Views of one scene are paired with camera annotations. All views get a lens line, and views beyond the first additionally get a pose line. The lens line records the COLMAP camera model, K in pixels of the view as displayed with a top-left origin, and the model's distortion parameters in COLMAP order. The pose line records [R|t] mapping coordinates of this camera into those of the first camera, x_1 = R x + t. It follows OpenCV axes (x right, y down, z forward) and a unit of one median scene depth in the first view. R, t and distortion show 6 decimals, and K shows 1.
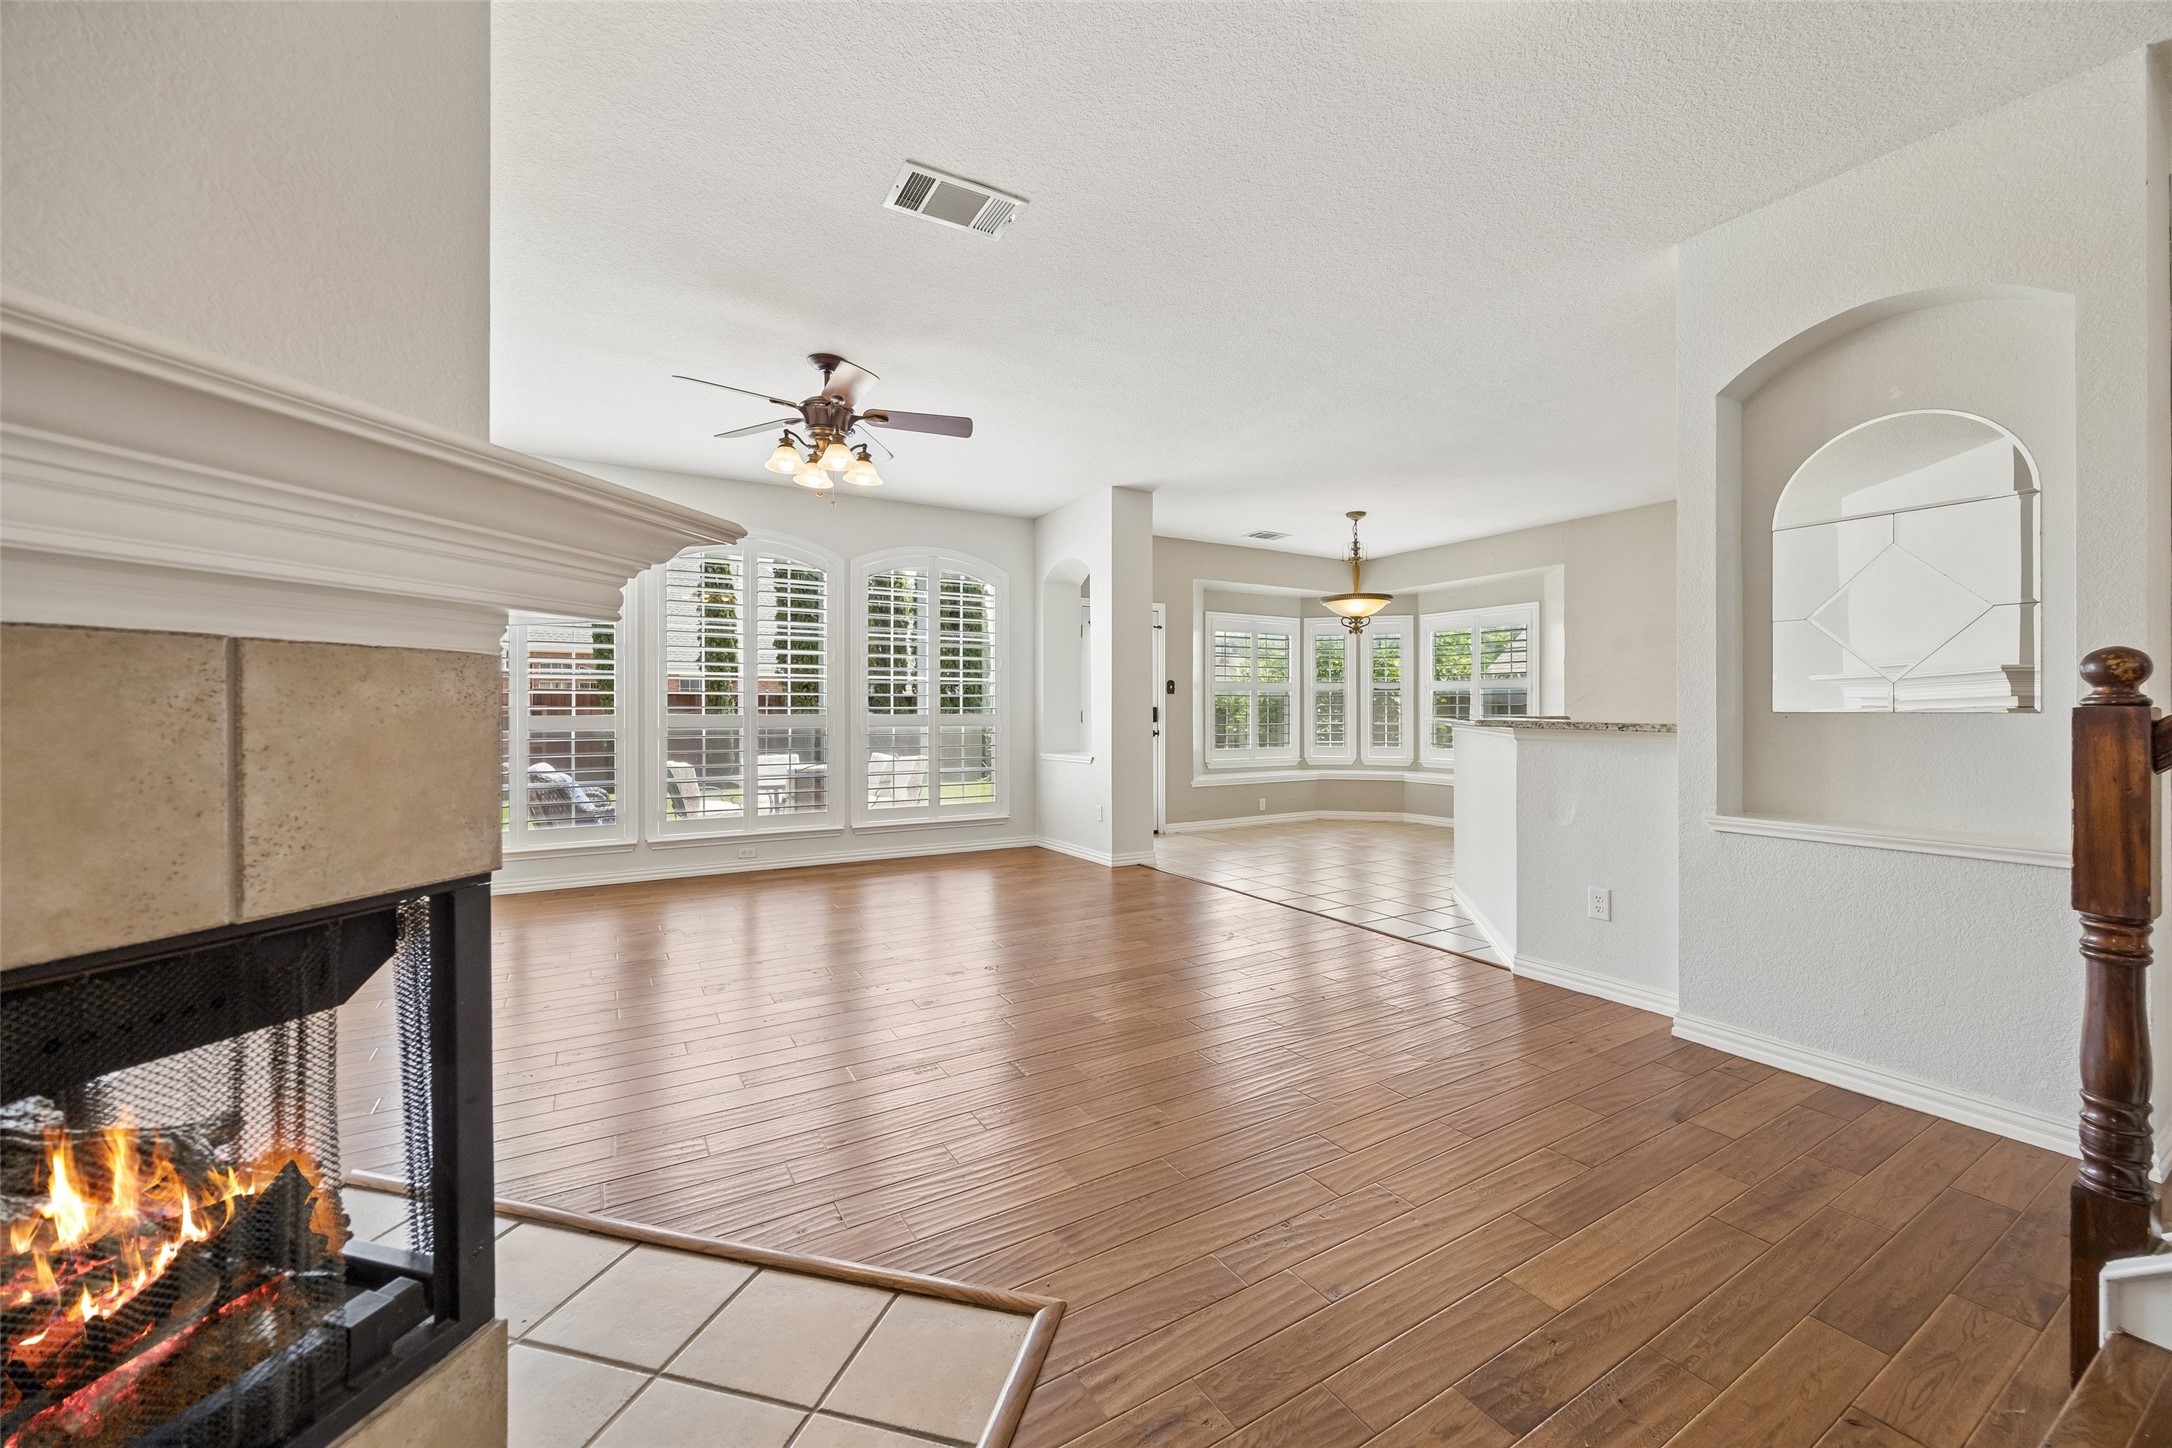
lens RADIAL K [[834.5, 0, 1075.6], [0, 834.5, 710.9], [0, 0, 1]] dist [0.000869, 0.000891]
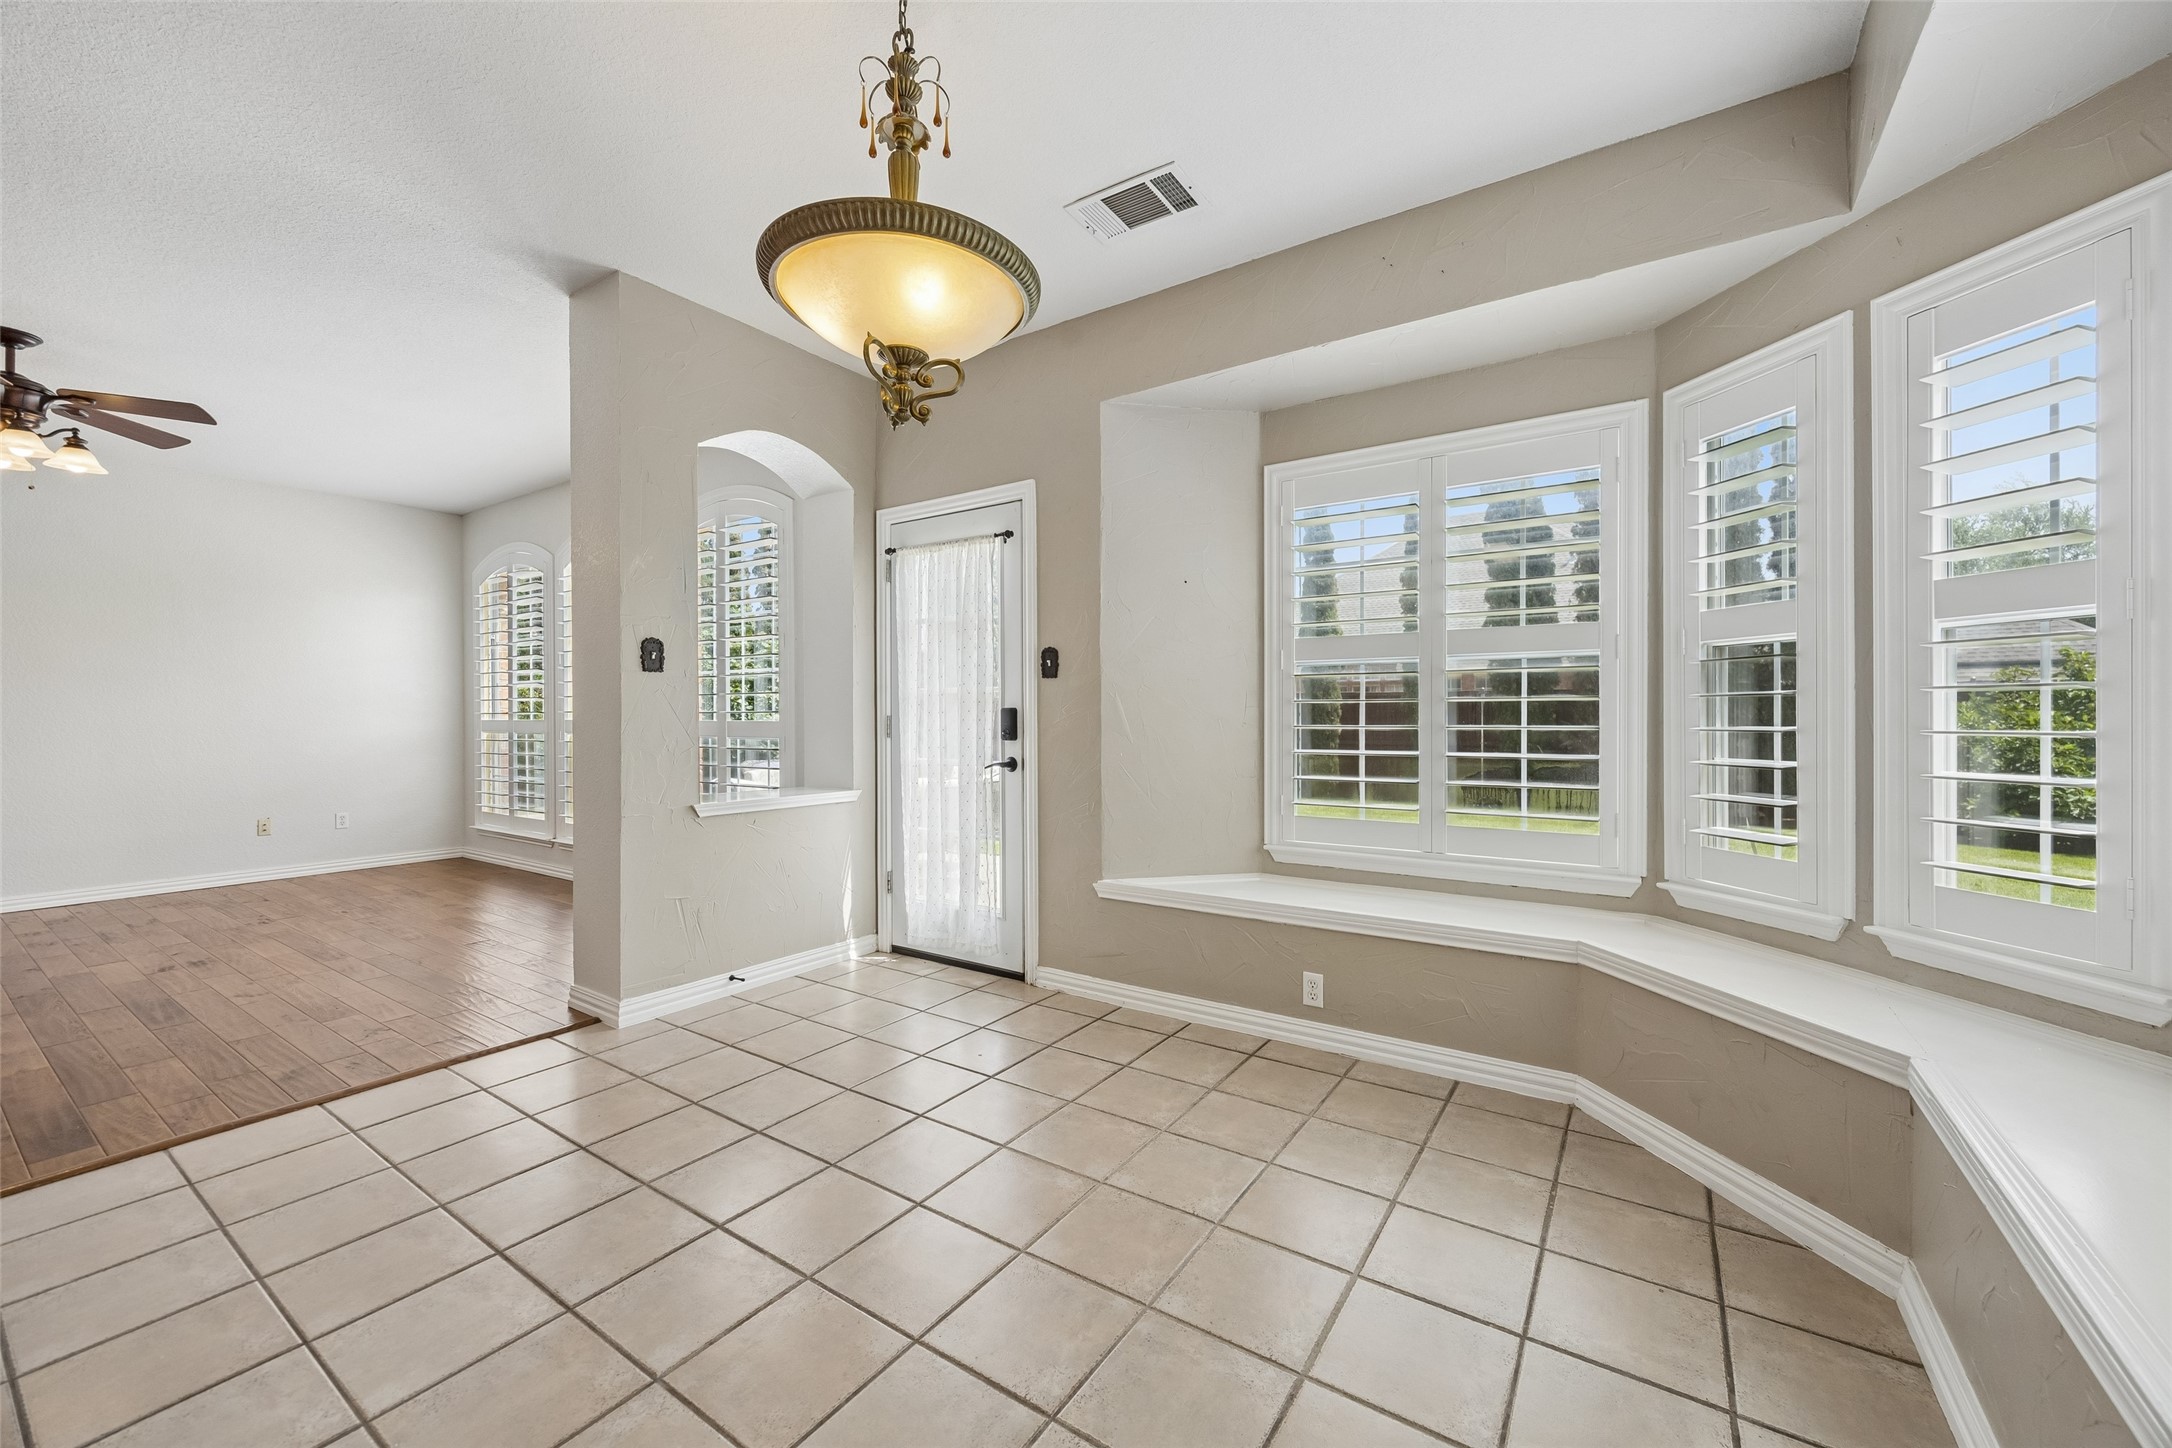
lens RADIAL K [[834.5, 0, 1102.1], [0, 834.5, 717.8], [0, 0, 1]] dist [0.000869, 0.000891]
pose [[0.449374, 0.007369, -0.893313, 0.486621], [0.004760, 0.999932, 0.010643, -0.003253], [0.893331, -0.009035, 0.449309, 0.764659]]
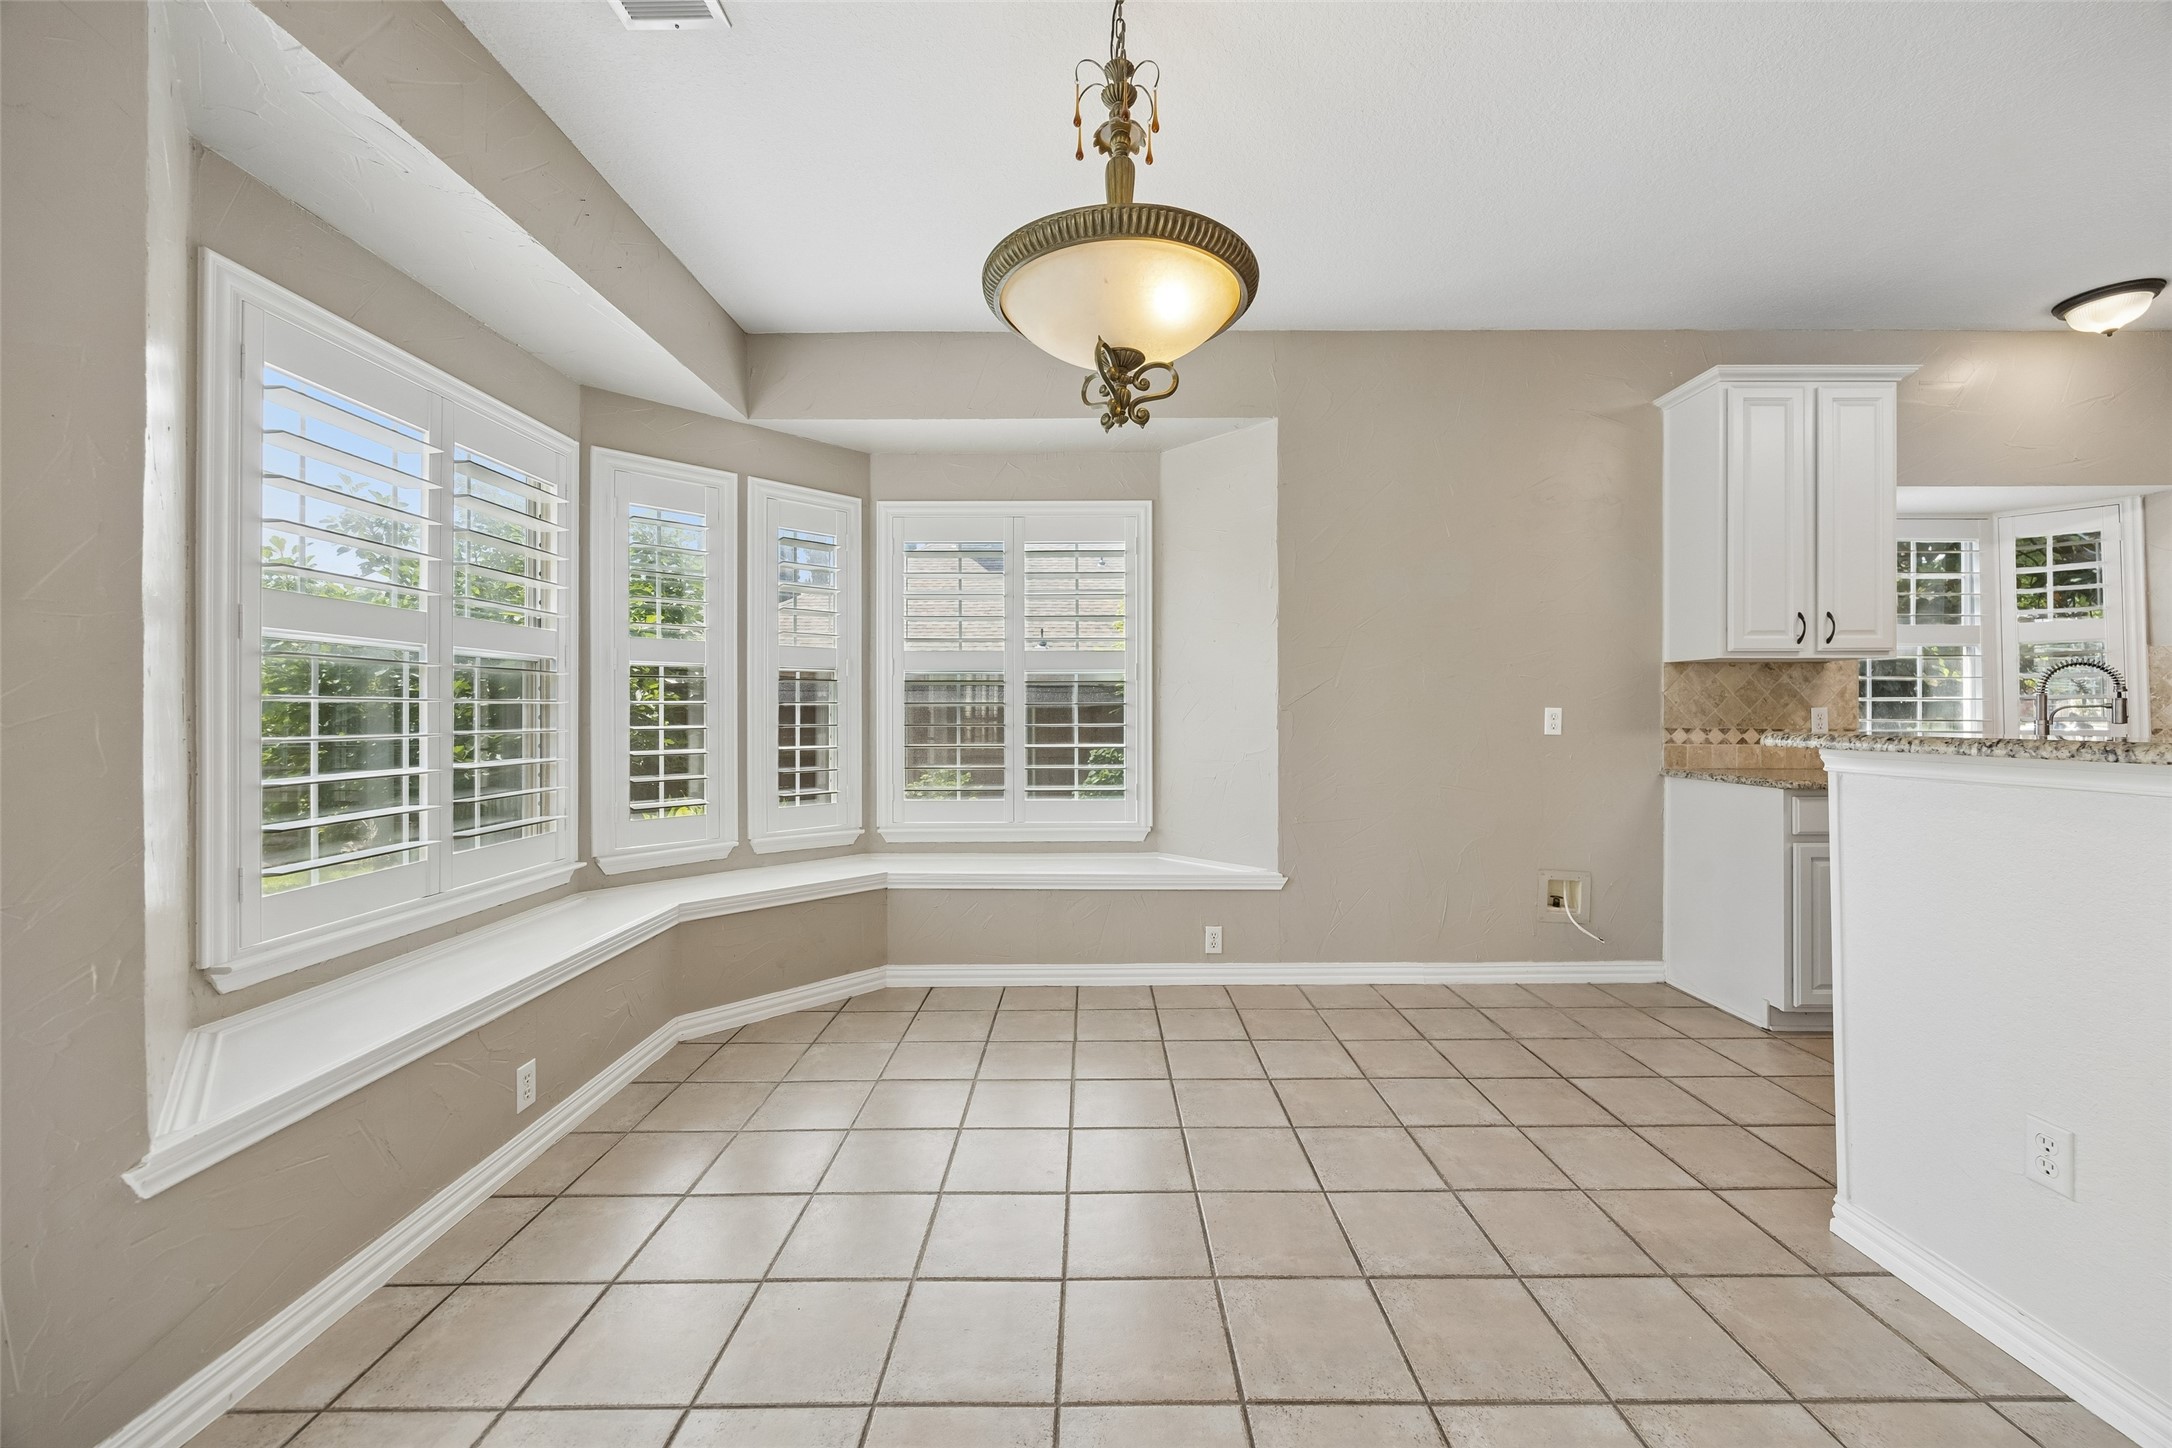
lens RADIAL K [[875.0, 0, 1086.9], [0, 875.0, 708.9], [0, 0, 1]] dist [0.010601, -0.000345]
pose [[0.501310, -0.000597, 0.865268, 0.076605], [0.006638, 0.999973, -0.003155, -0.001136], [-0.865242, 0.007325, 0.501300, 0.710373]]
